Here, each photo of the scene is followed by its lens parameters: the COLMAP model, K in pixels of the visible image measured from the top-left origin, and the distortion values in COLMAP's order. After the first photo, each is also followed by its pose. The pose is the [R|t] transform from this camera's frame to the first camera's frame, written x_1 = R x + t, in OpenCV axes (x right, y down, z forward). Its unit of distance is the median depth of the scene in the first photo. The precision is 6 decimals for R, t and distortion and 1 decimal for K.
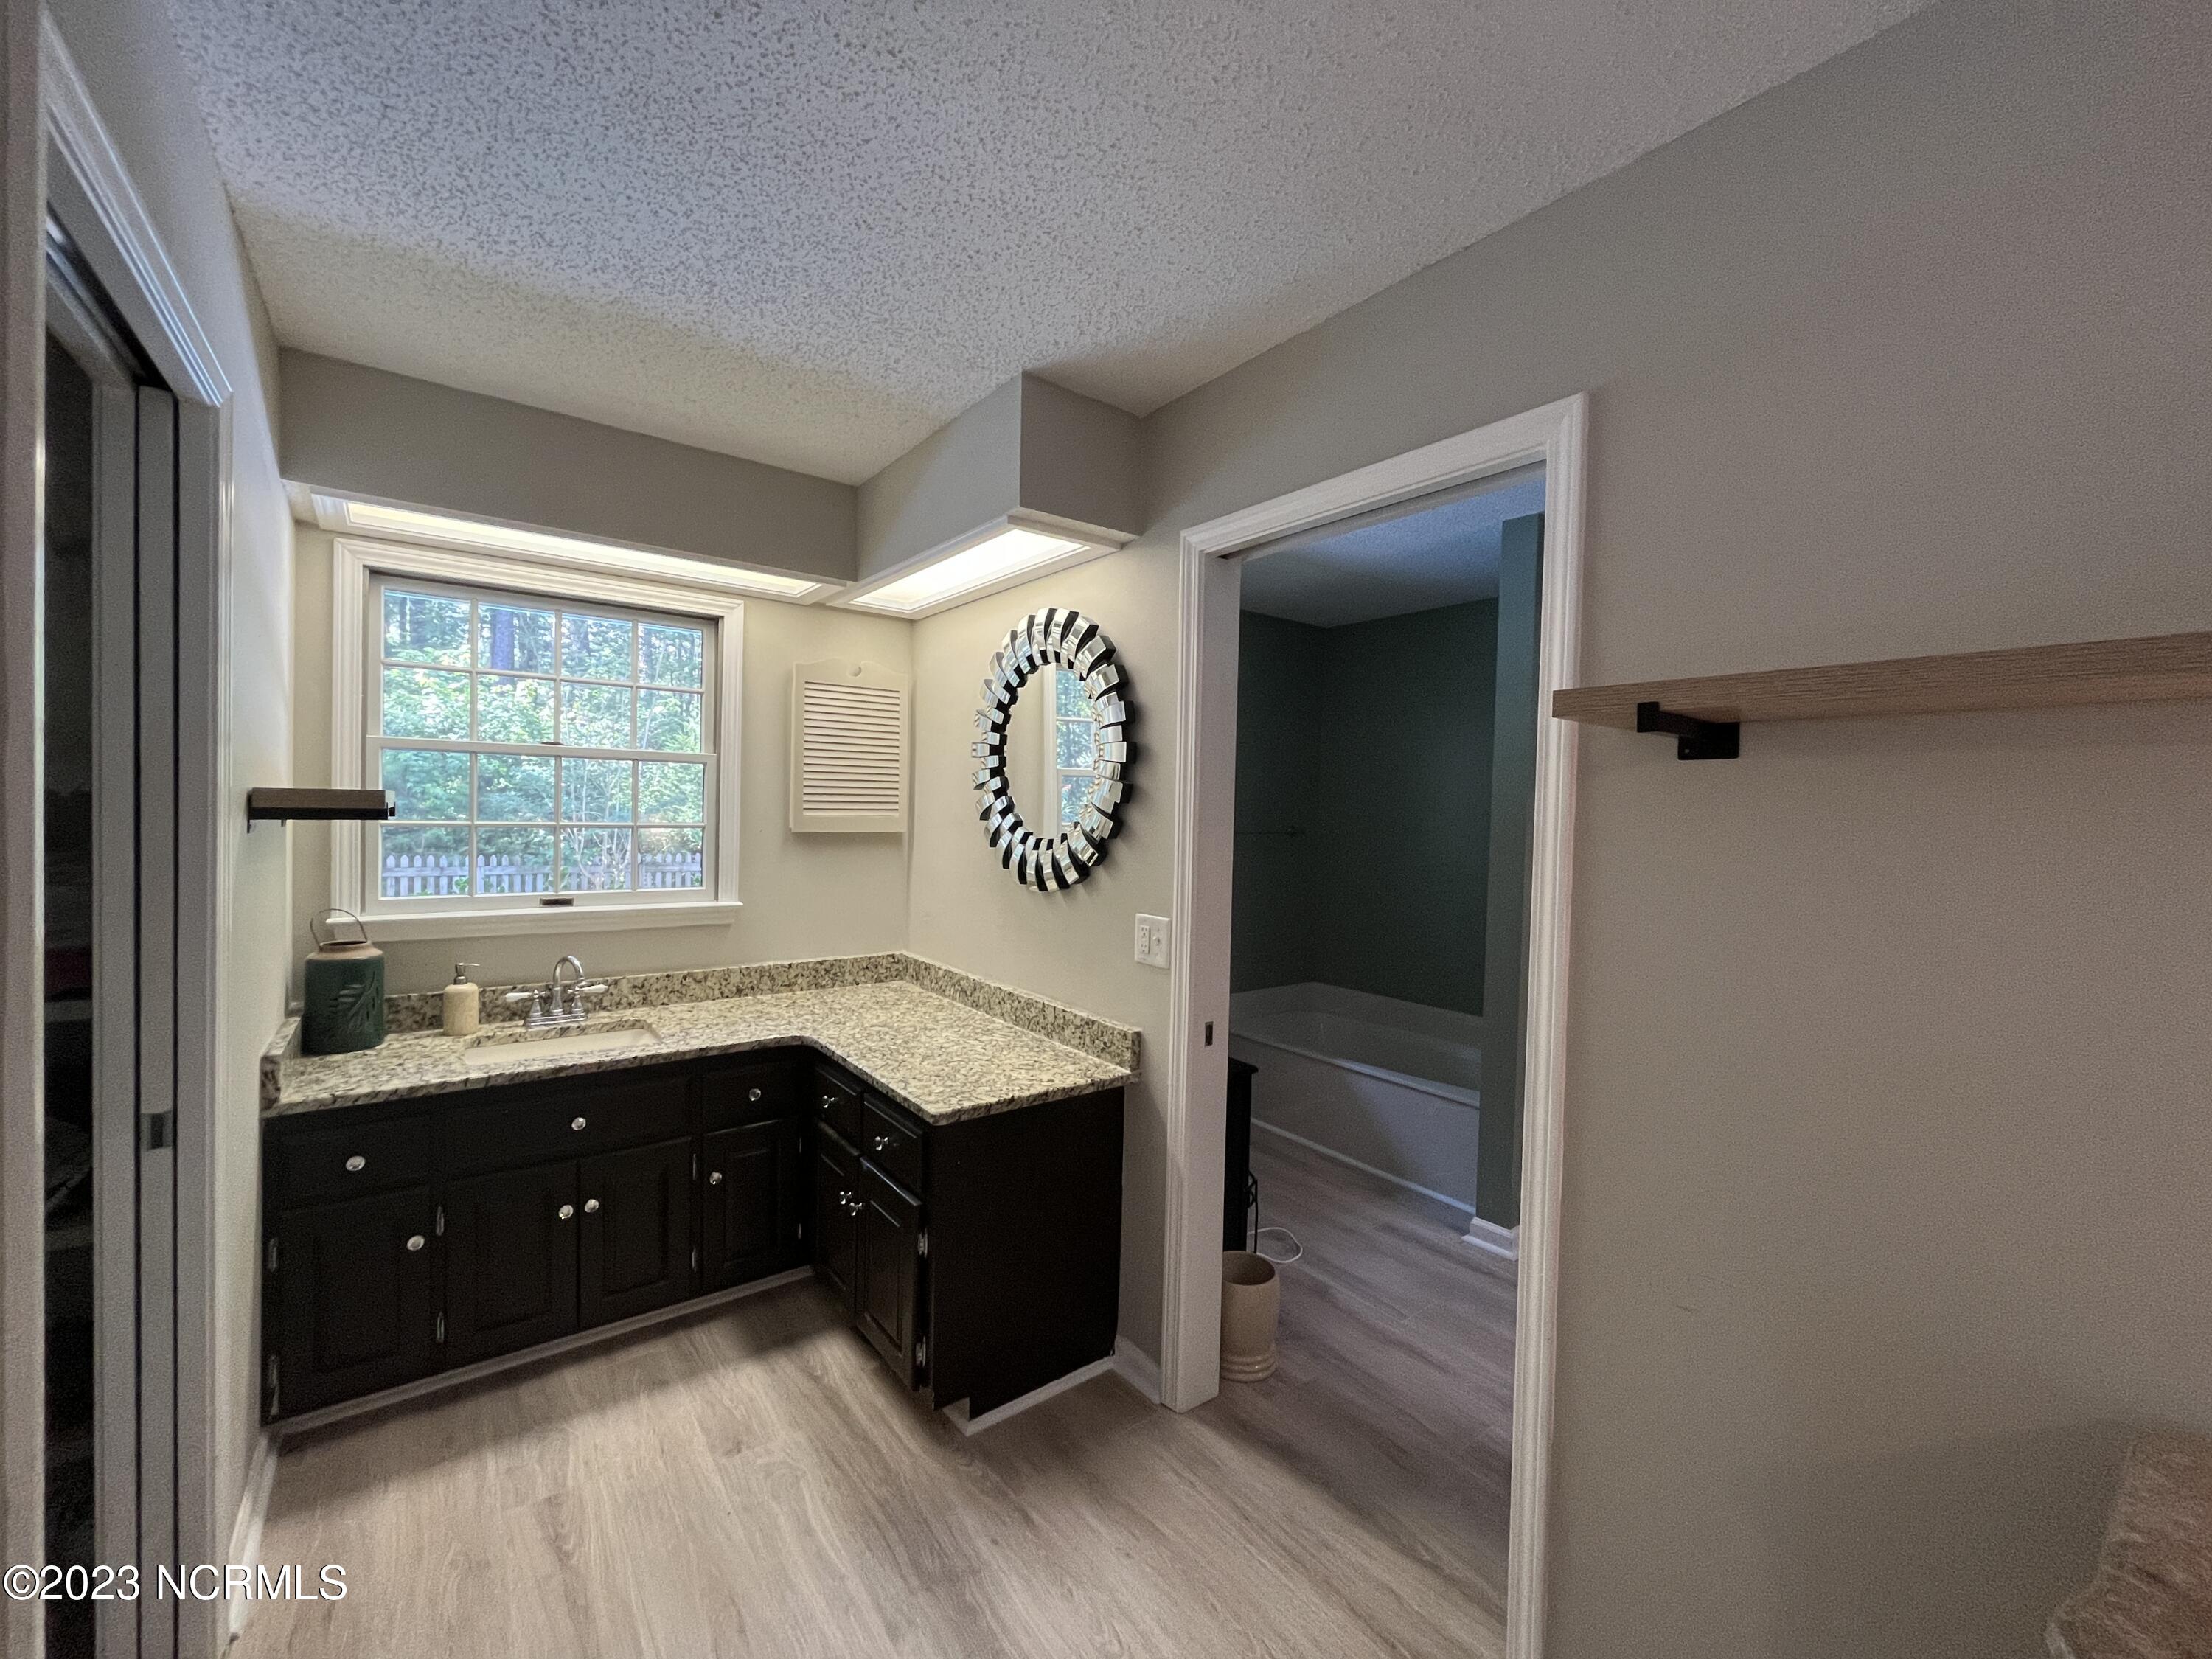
lens RADIAL K [[888.5, 0, 1097.5], [0, 888.5, 832.8], [0, 0, 1]] dist [-0.004468, 0.000470]
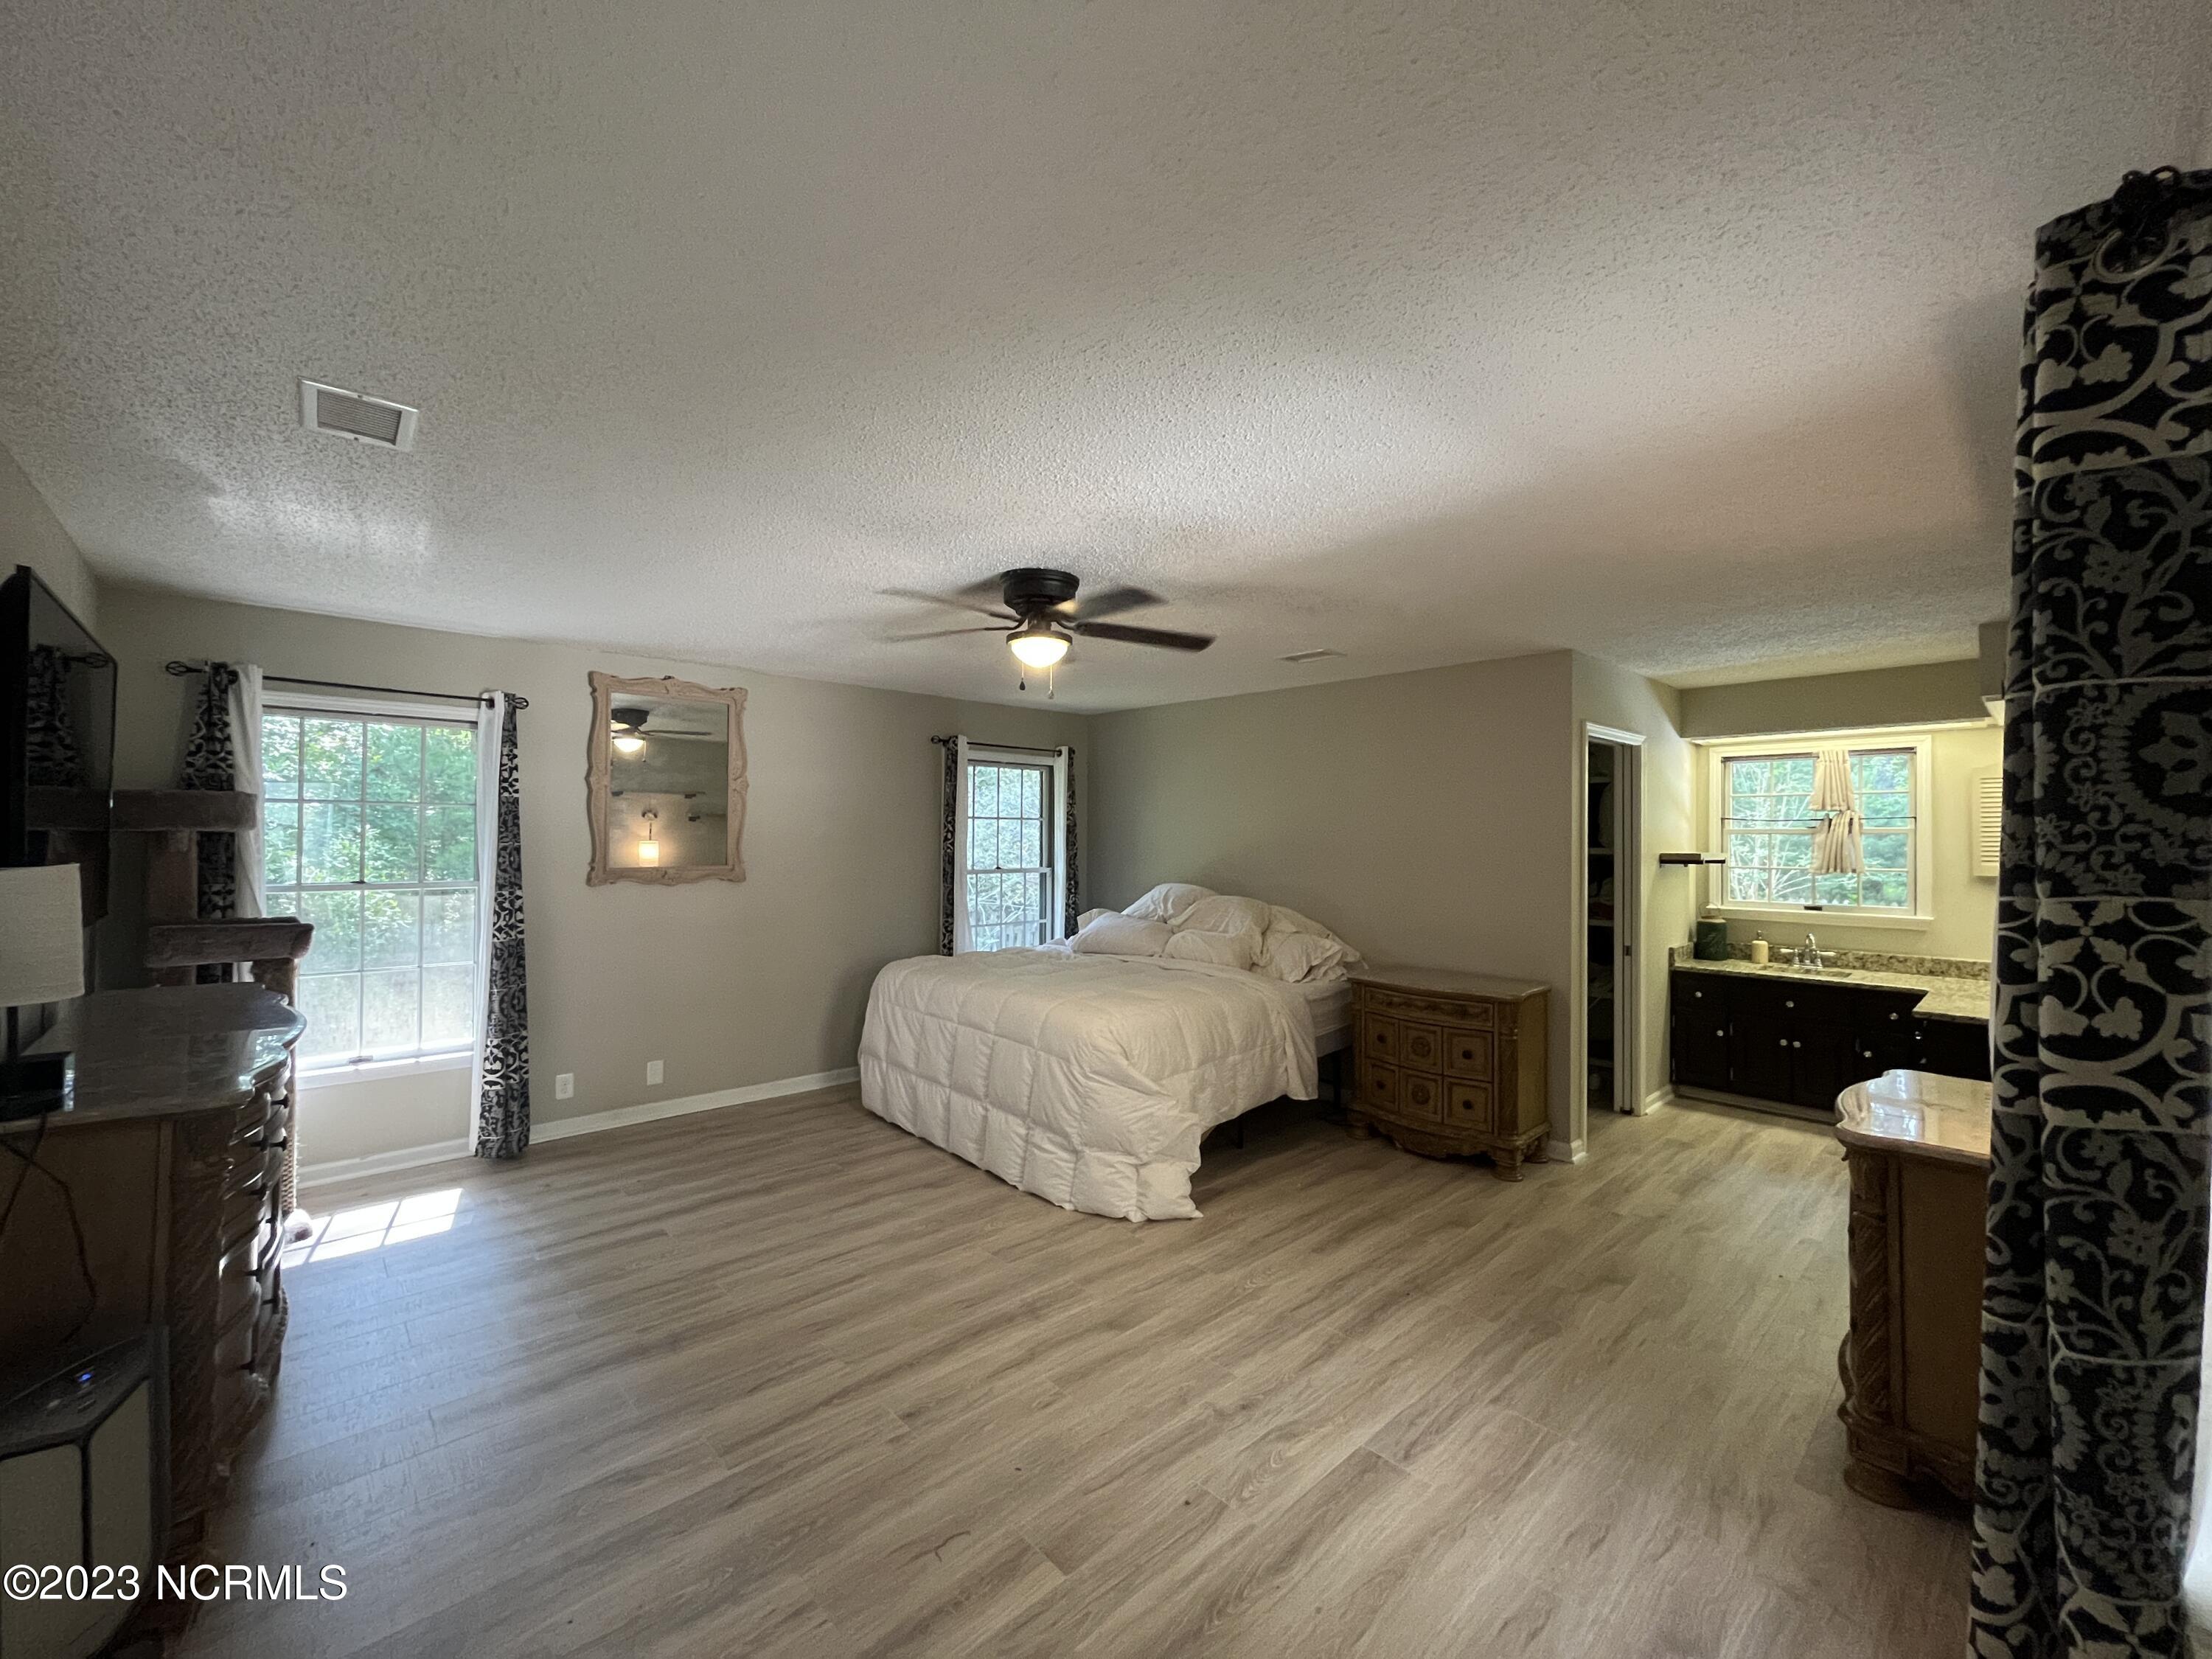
lens RADIAL K [[888.5, 0, 1103.9], [0, 888.5, 828.3], [0, 0, 1]] dist [-0.004468, 0.000470]
pose [[0.100906, -0.030887, -0.994416, 1.333403], [-0.028648, 0.999013, -0.033937, 0.014863], [0.994483, 0.031912, 0.099922, -0.854936]]
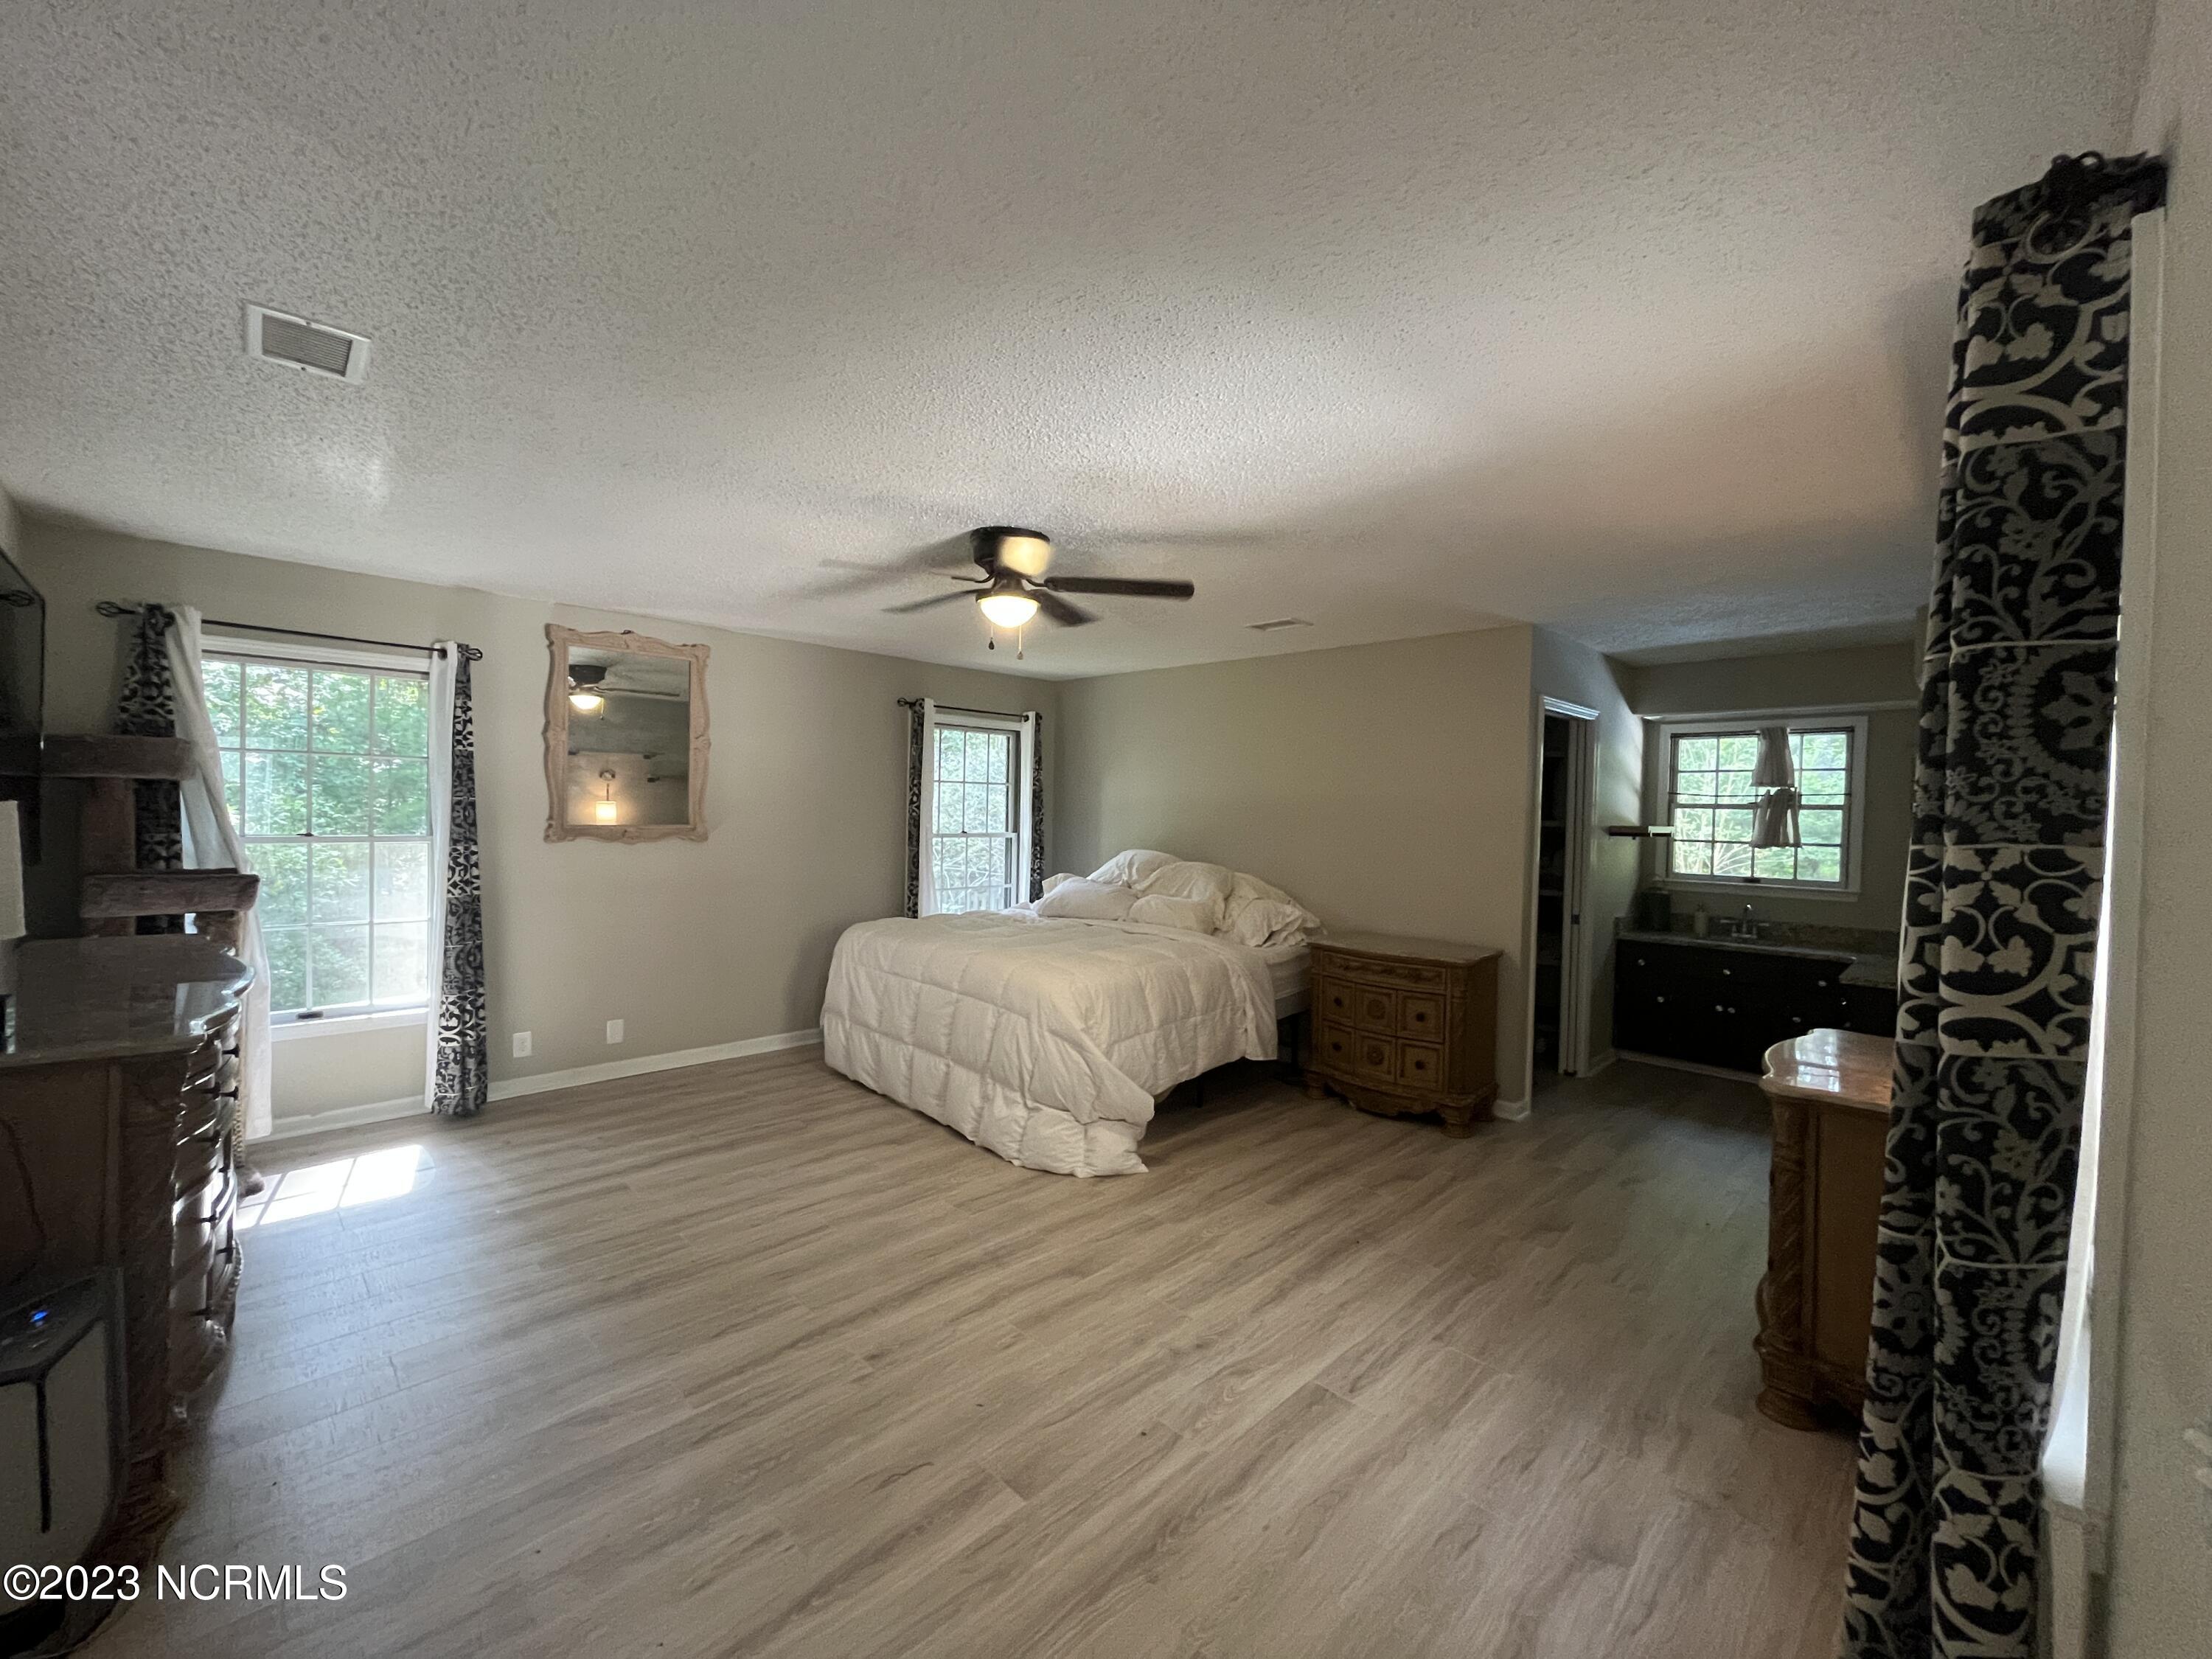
lens RADIAL K [[888.5, 0, 1103.2], [0, 888.5, 829.2], [0, 0, 1]] dist [-0.004468, 0.000470]
pose [[0.139474, 0.003547, -0.990219, 1.345558], [-0.042597, 0.999089, -0.002421, 0.031068], [0.989309, 0.042518, 0.139498, -0.858499]]
